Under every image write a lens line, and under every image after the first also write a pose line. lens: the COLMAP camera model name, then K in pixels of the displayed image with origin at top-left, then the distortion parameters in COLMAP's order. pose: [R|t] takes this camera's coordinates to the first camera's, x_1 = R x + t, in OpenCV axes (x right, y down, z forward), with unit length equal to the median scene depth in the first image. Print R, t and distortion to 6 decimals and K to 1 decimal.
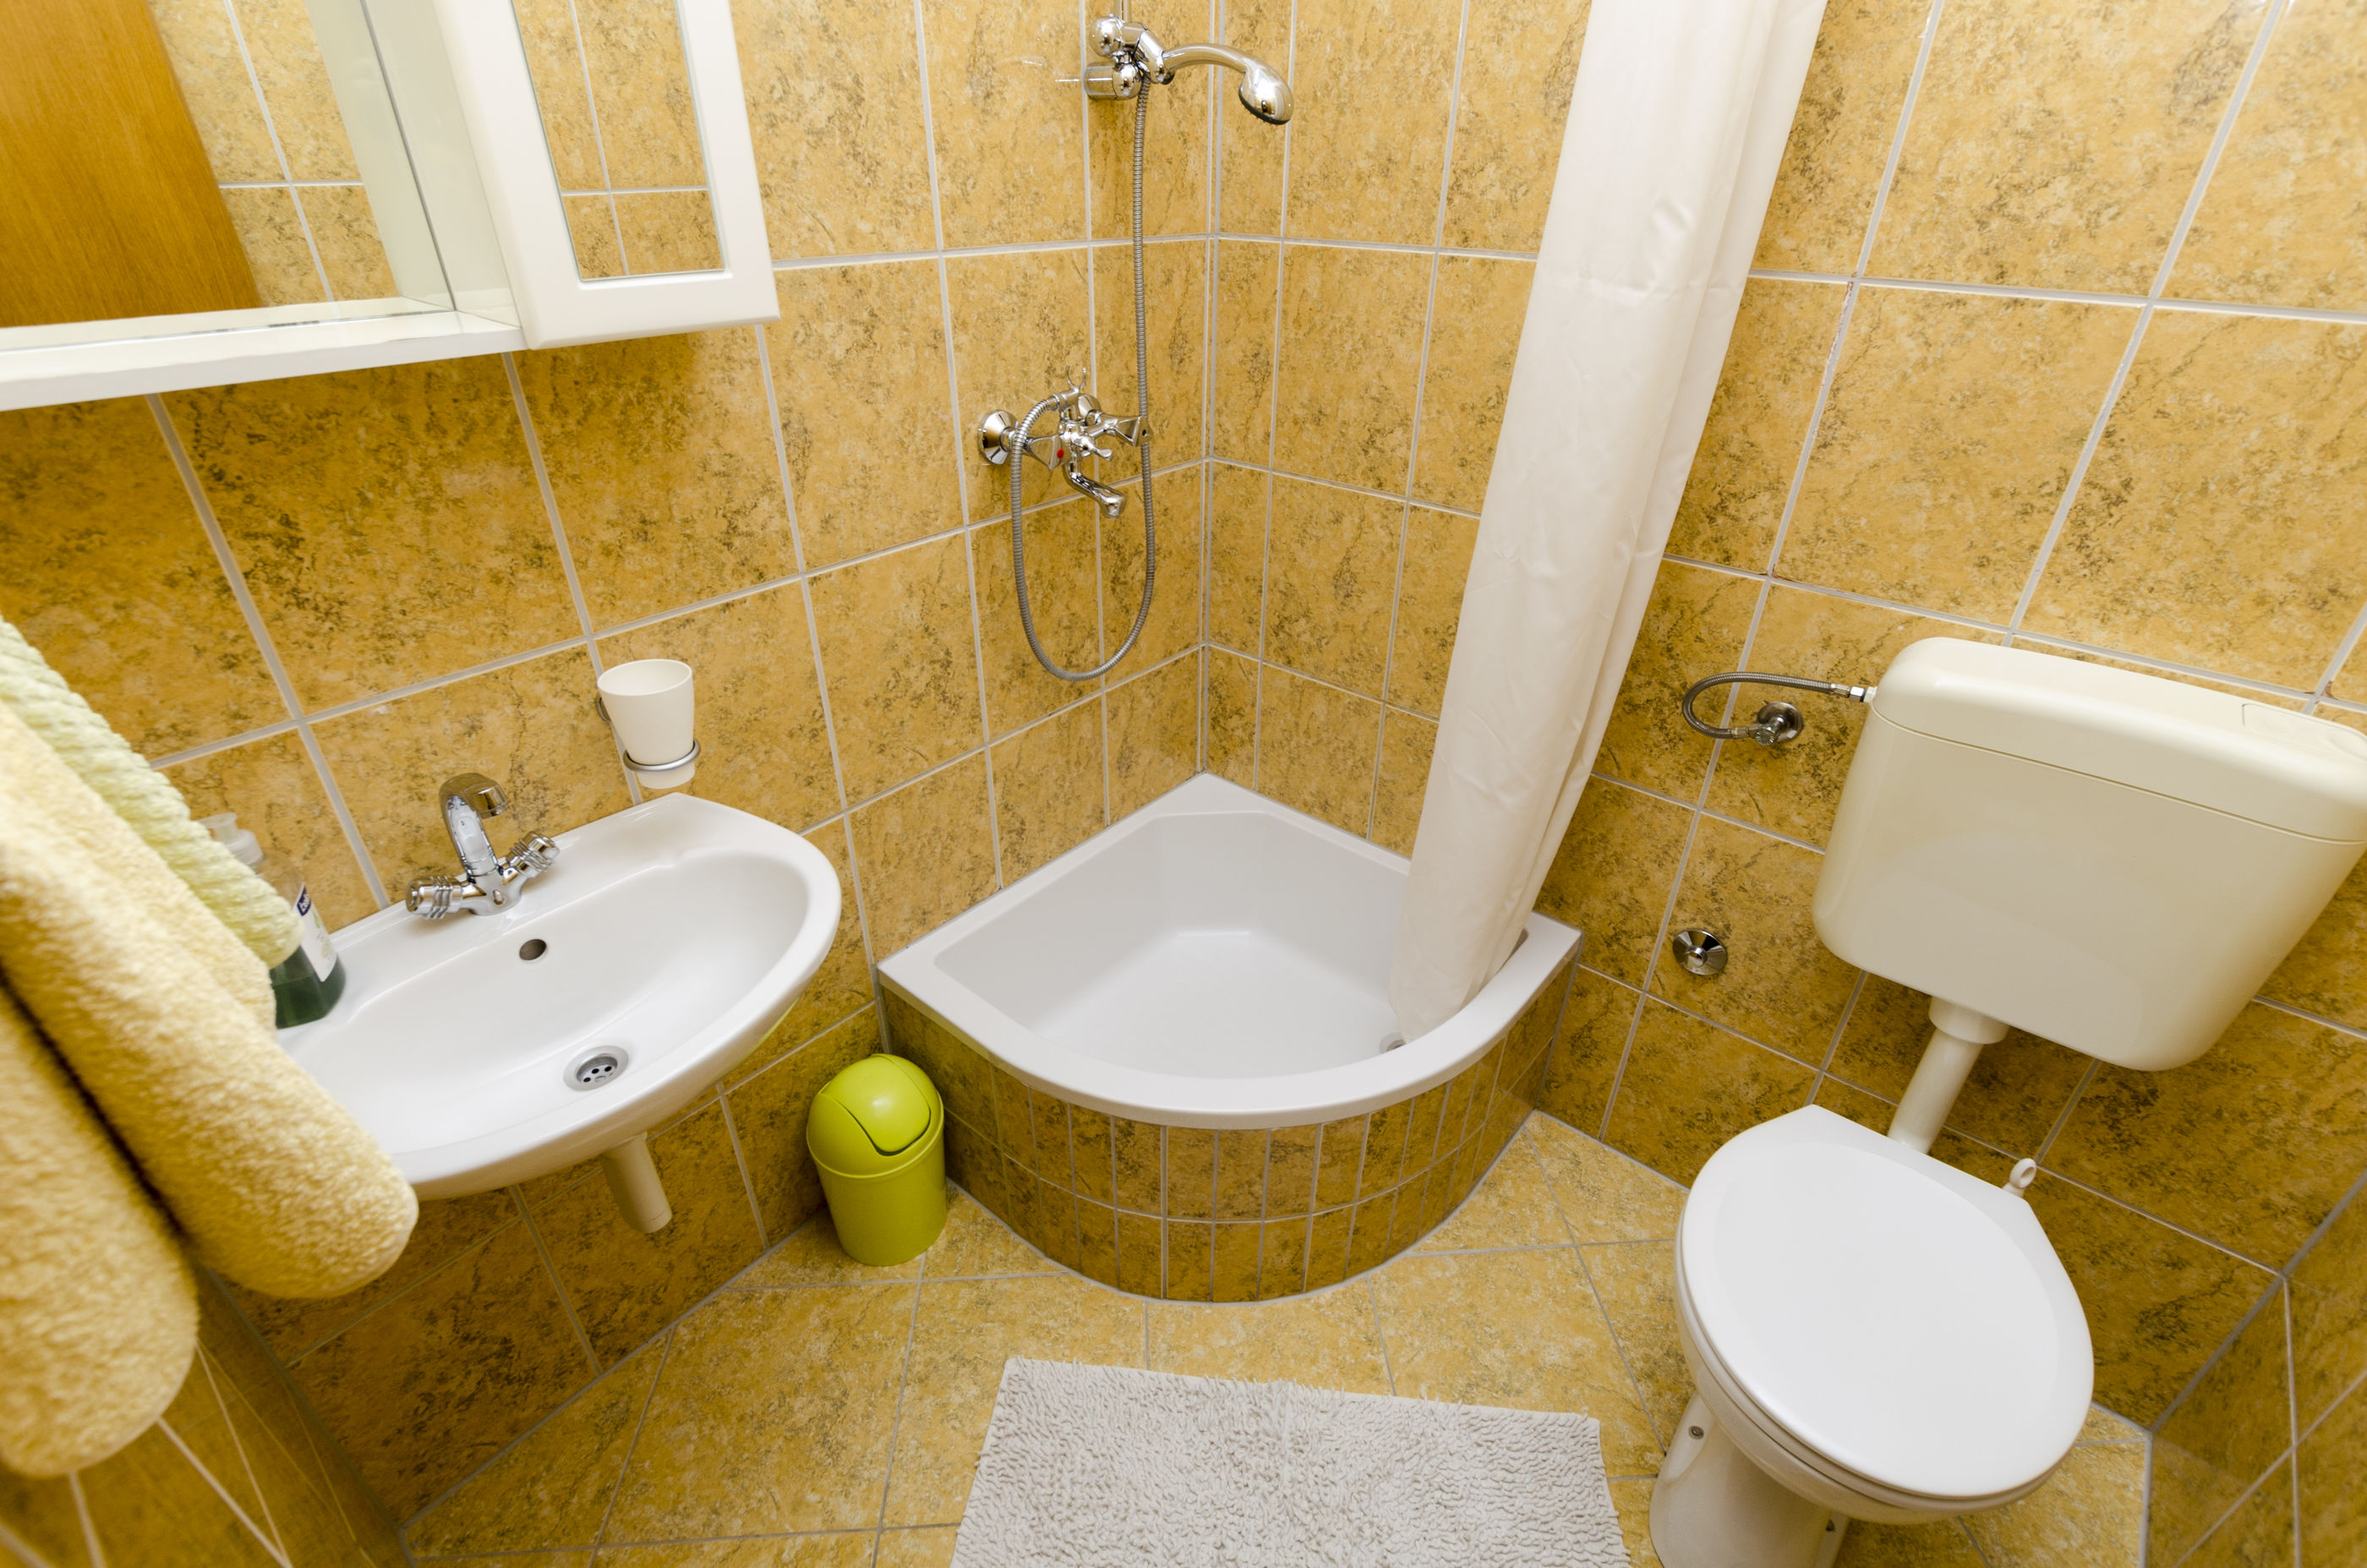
lens RADIAL K [[1083.7, 0, 1186.4], [0, 1083.7, 772.1], [0, 0, 1]] dist [0.000535, -0.002507]
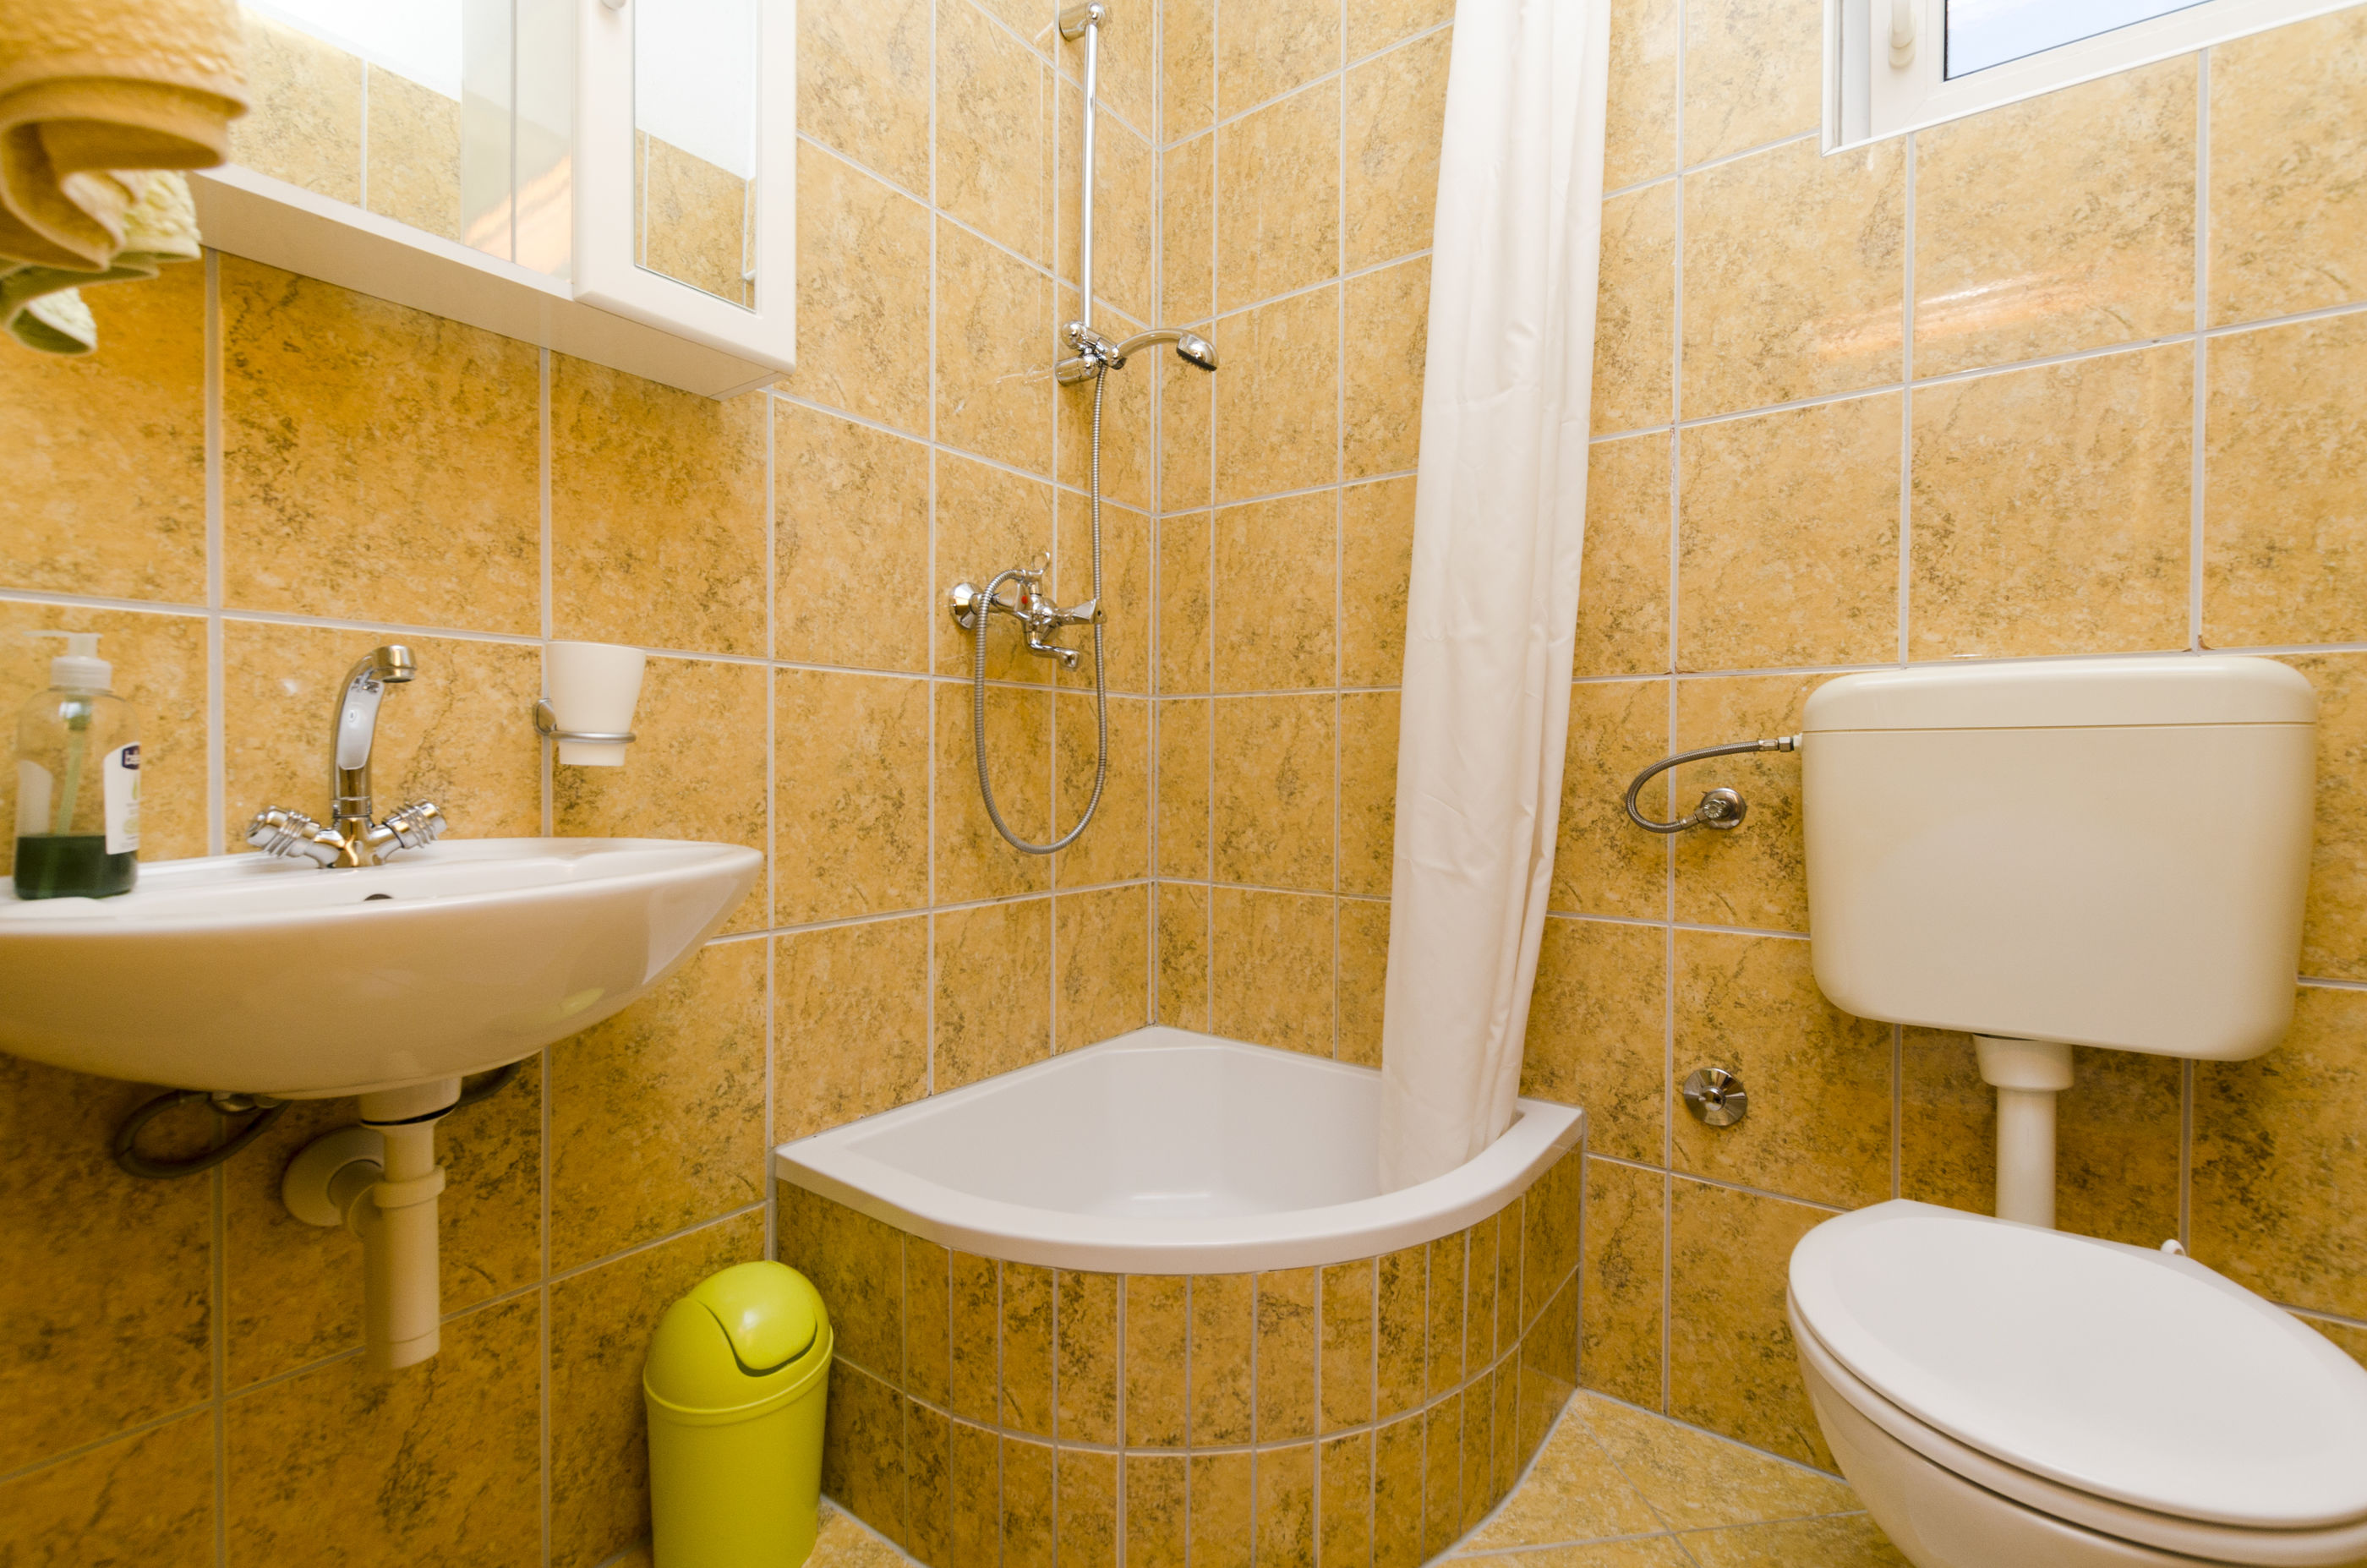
lens RADIAL K [[1018.8, 0, 1188.8], [0, 1018.8, 710.9], [0, 0, 1]] dist [0.008460, -0.004219]
pose [[0.997912, -0.006246, 0.064285, -0.016107], [0.037476, 0.866630, -0.497541, 0.323274], [-0.052604, 0.498911, 0.865055, 0.142759]]
